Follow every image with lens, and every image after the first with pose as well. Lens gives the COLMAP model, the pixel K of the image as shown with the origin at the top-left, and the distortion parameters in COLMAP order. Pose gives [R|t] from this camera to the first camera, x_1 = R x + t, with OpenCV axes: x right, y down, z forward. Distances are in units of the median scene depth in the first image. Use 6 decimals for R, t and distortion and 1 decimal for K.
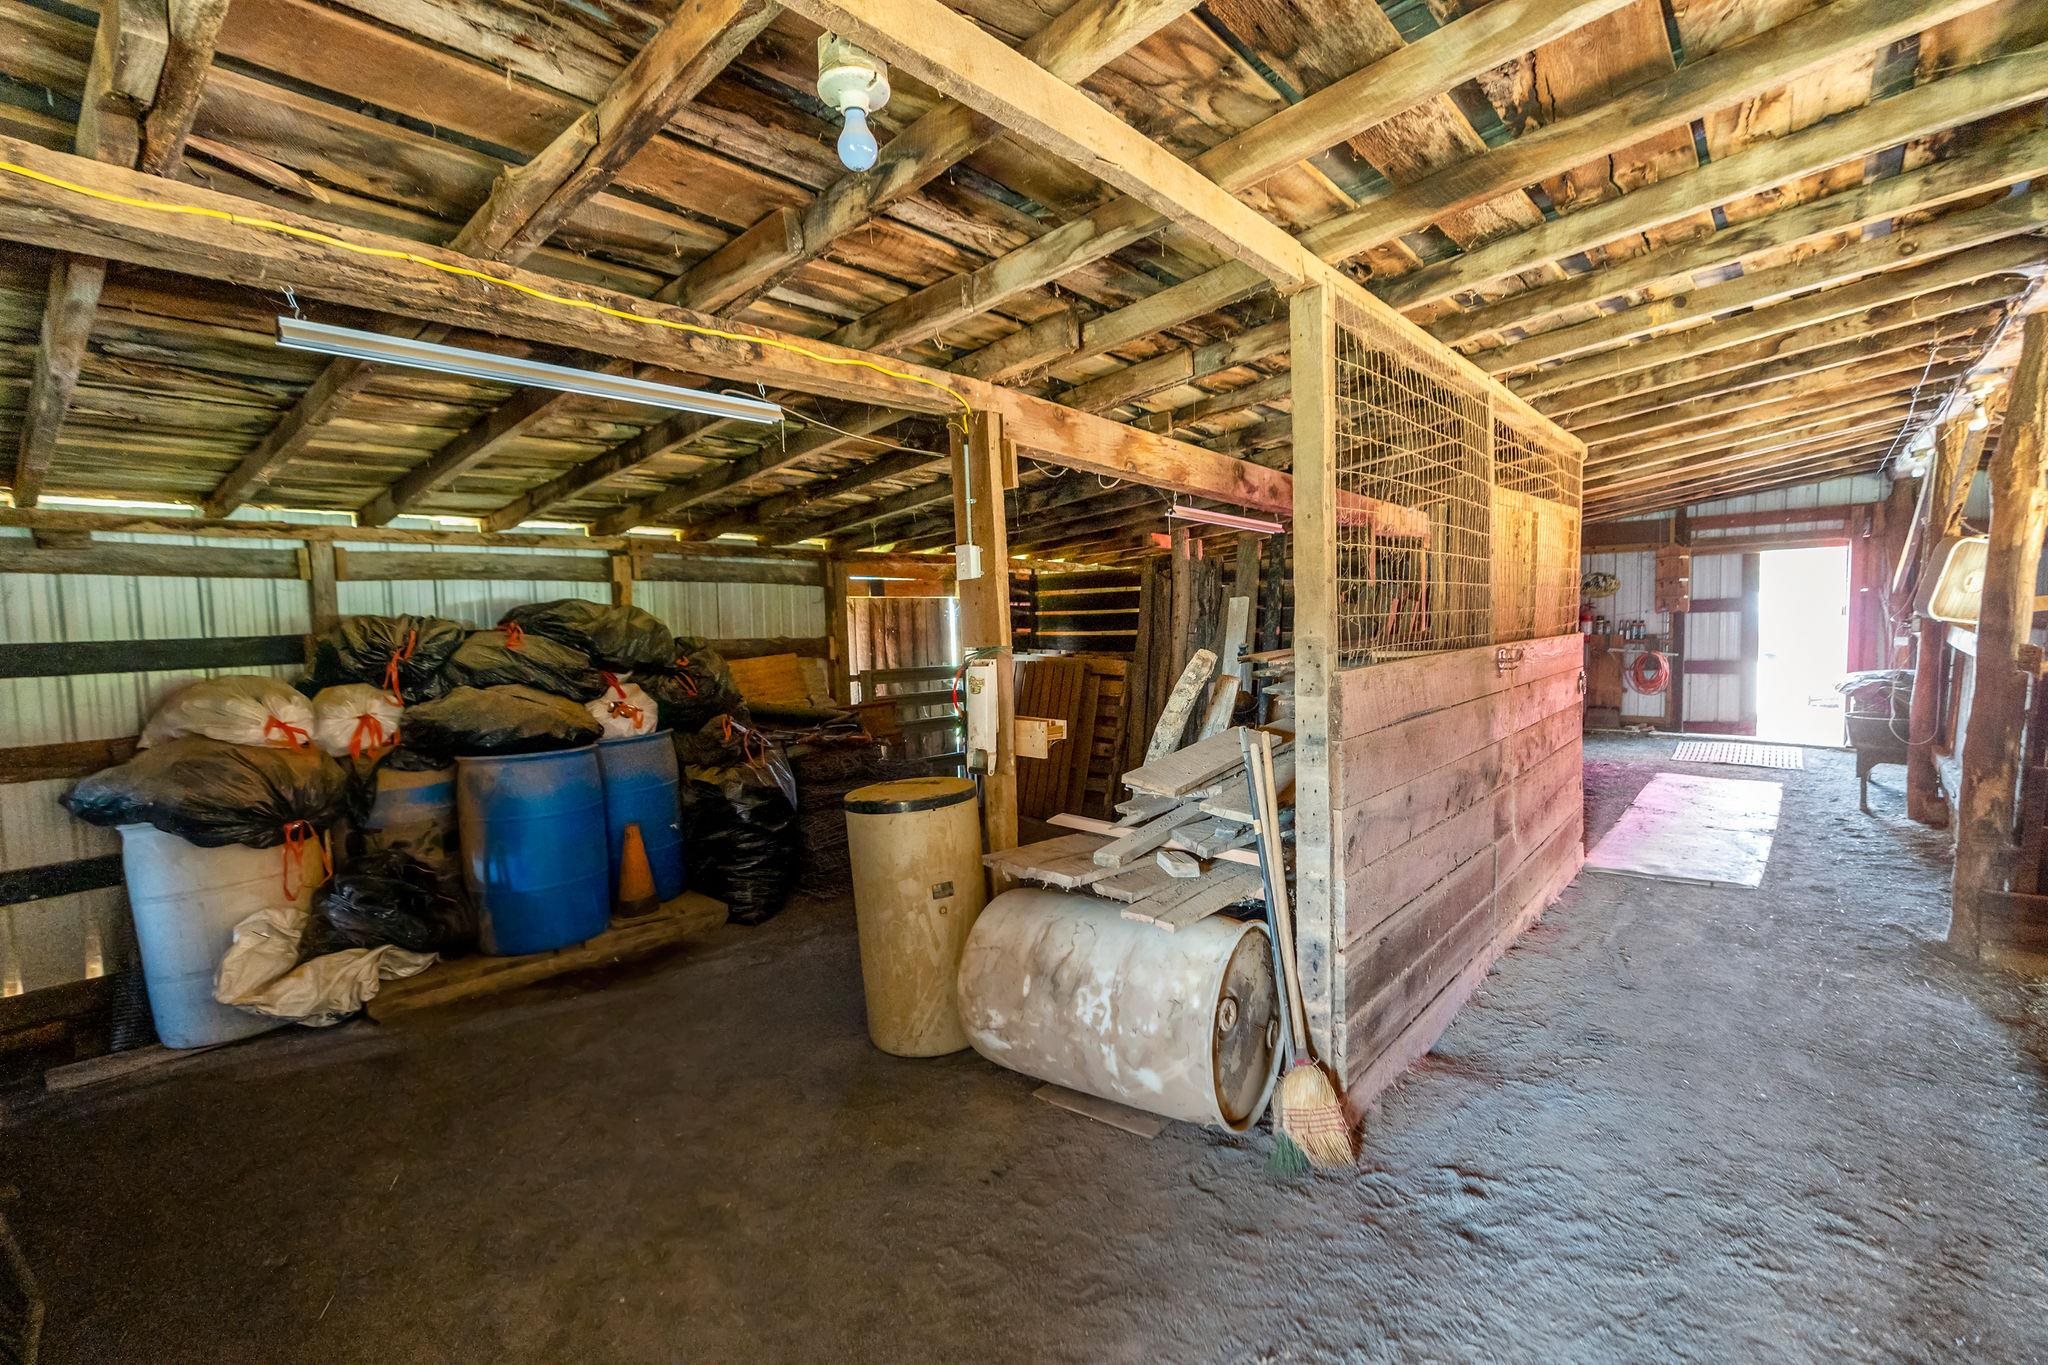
lens RADIAL K [[916.4, 0, 1022.3], [0, 916.4, 690.9], [0, 0, 1]] dist [-0.016202, 0.000329]
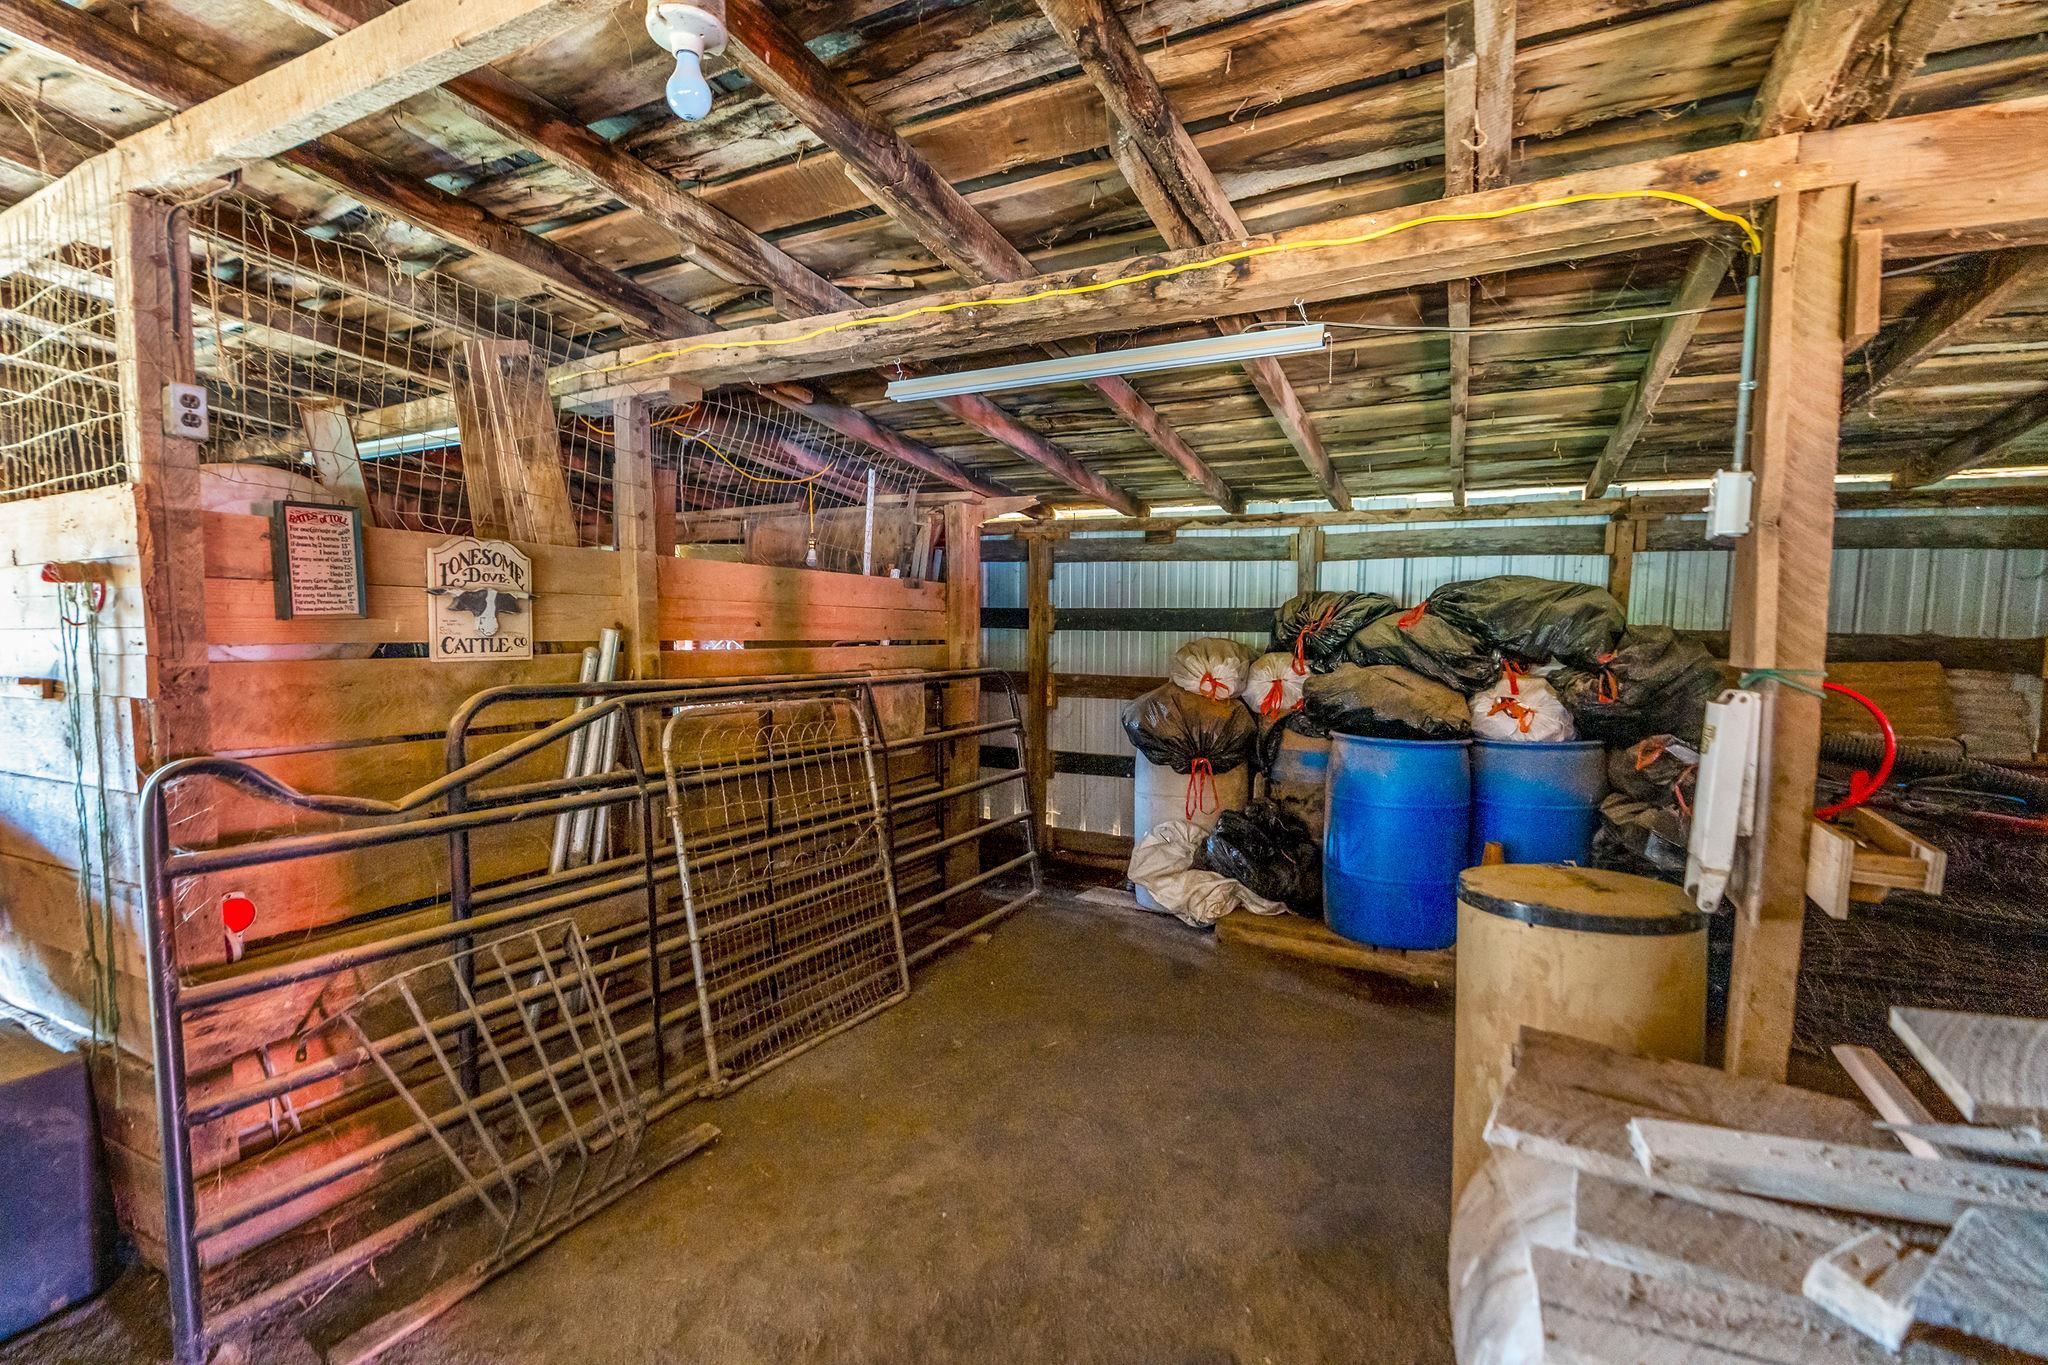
lens RADIAL K [[916.4, 0, 1022.3], [0, 916.4, 690.9], [0, 0, 1]] dist [-0.016202, 0.000329]
pose [[0.227295, 0.113411, -0.967200, 0.315304], [-0.086081, 0.991648, 0.096048, -0.042534], [0.970014, 0.061426, 0.235159, 0.423397]]
